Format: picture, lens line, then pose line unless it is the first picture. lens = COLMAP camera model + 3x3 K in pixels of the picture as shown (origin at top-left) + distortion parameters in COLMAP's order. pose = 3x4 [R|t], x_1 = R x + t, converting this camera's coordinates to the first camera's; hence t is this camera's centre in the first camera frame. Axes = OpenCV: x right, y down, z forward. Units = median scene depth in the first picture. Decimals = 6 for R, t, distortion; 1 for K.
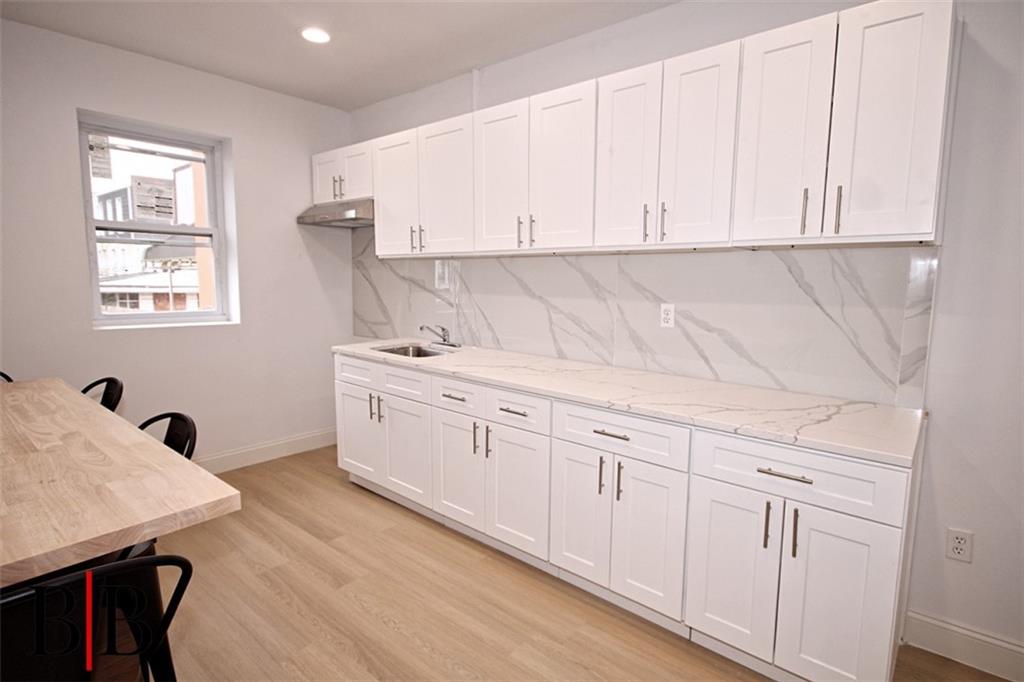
lens RADIAL K [[522.6, 0, 525.2], [0, 522.6, 333.9], [0, 0, 1]] dist [0.014227, -0.006789]
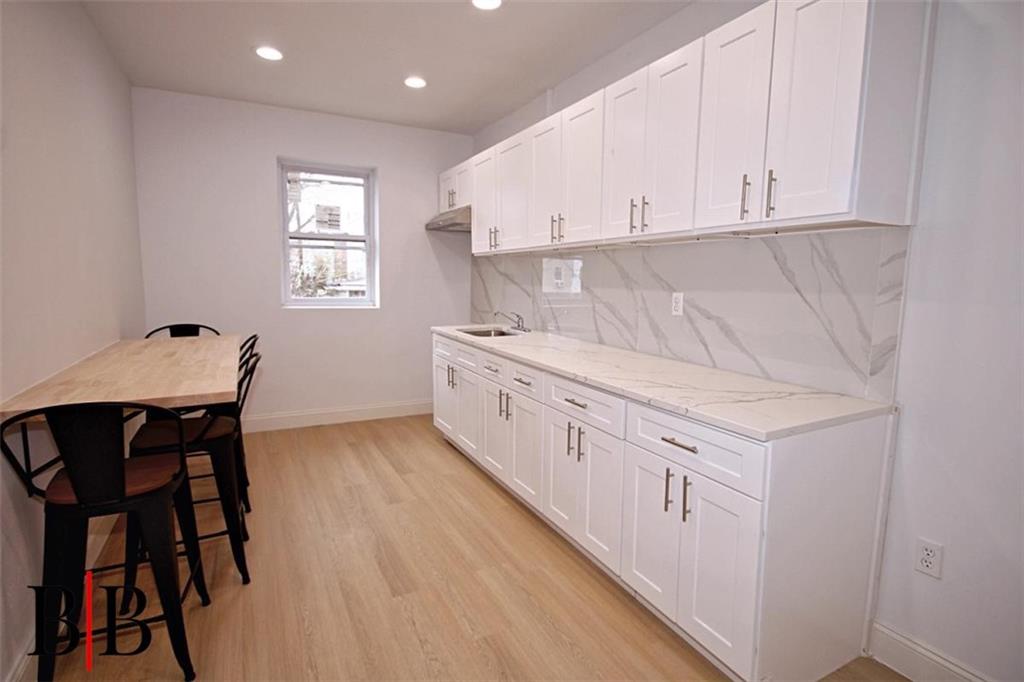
lens RADIAL K [[522.6, 0, 522.5], [0, 522.6, 331.7], [0, 0, 1]] dist [0.014227, -0.006789]
pose [[0.921392, 0.039042, -0.386669, 0.367150], [-0.043270, 0.999061, -0.002233, 0.033643], [0.386218, 0.018789, 0.922216, -0.073974]]
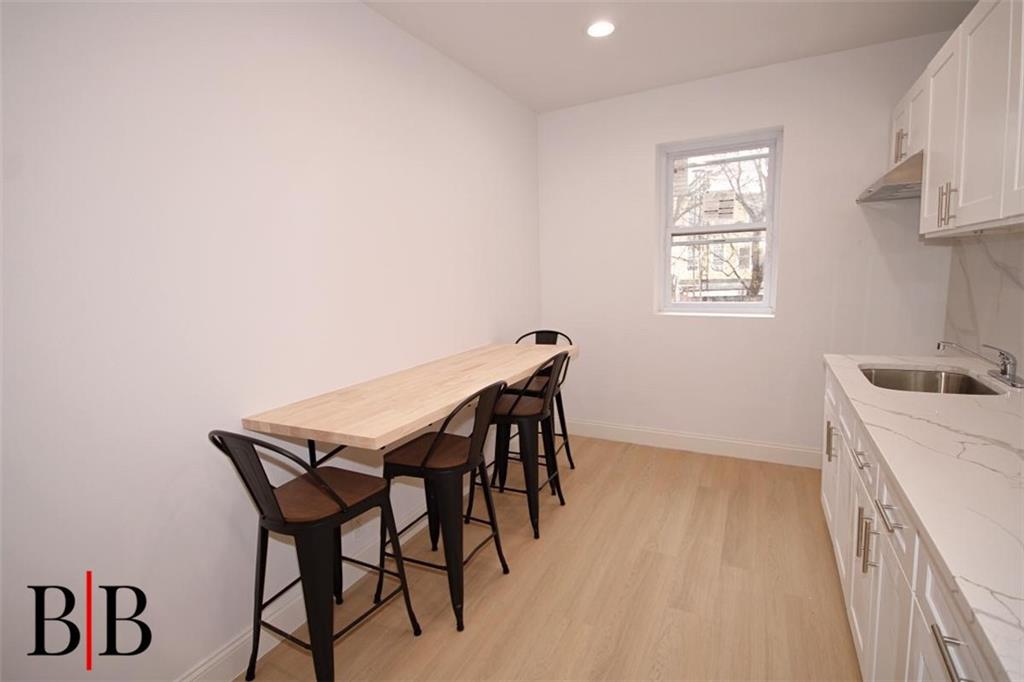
lens RADIAL K [[505.0, 0, 508.6], [0, 505.0, 333.6], [0, 0, 1]] dist [-0.000793, 0.005414]
pose [[0.202168, 0.102687, -0.973953, 0.346935], [-0.066977, 0.993609, 0.090856, -0.054627], [0.977058, 0.046864, 0.207753, 0.415551]]
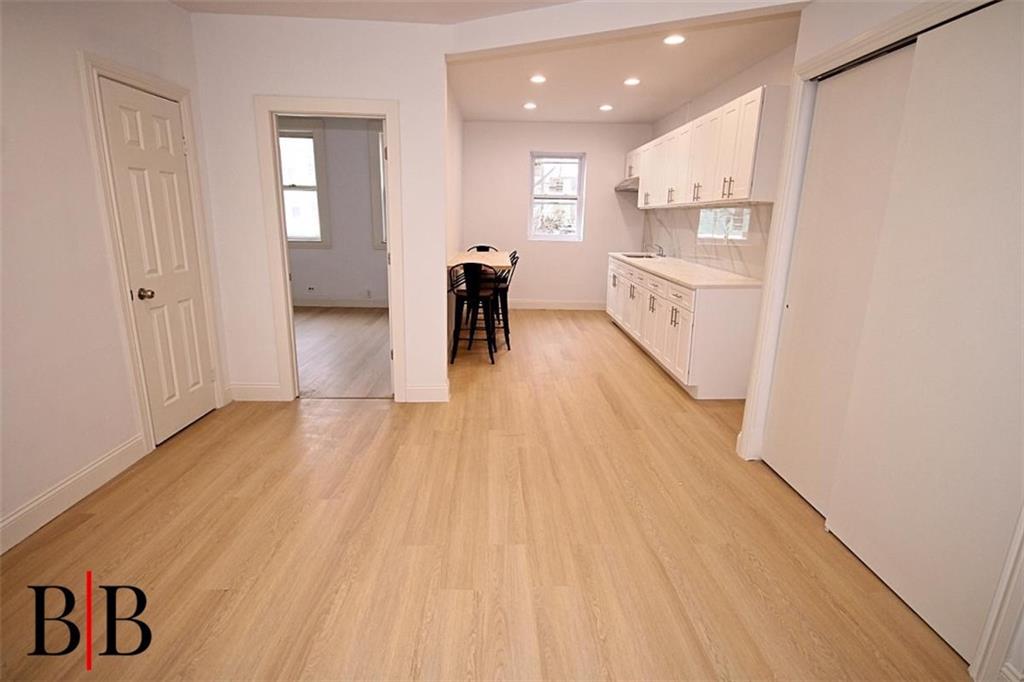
lens RADIAL K [[522.6, 0, 532.7], [0, 522.6, 337.8], [0, 0, 1]] dist [0.014227, -0.006789]
pose [[0.680042, 0.168778, -0.713482, 1.146709], [-0.093111, 0.985144, 0.144295, 0.100403], [0.727237, -0.031694, 0.685655, -0.780784]]
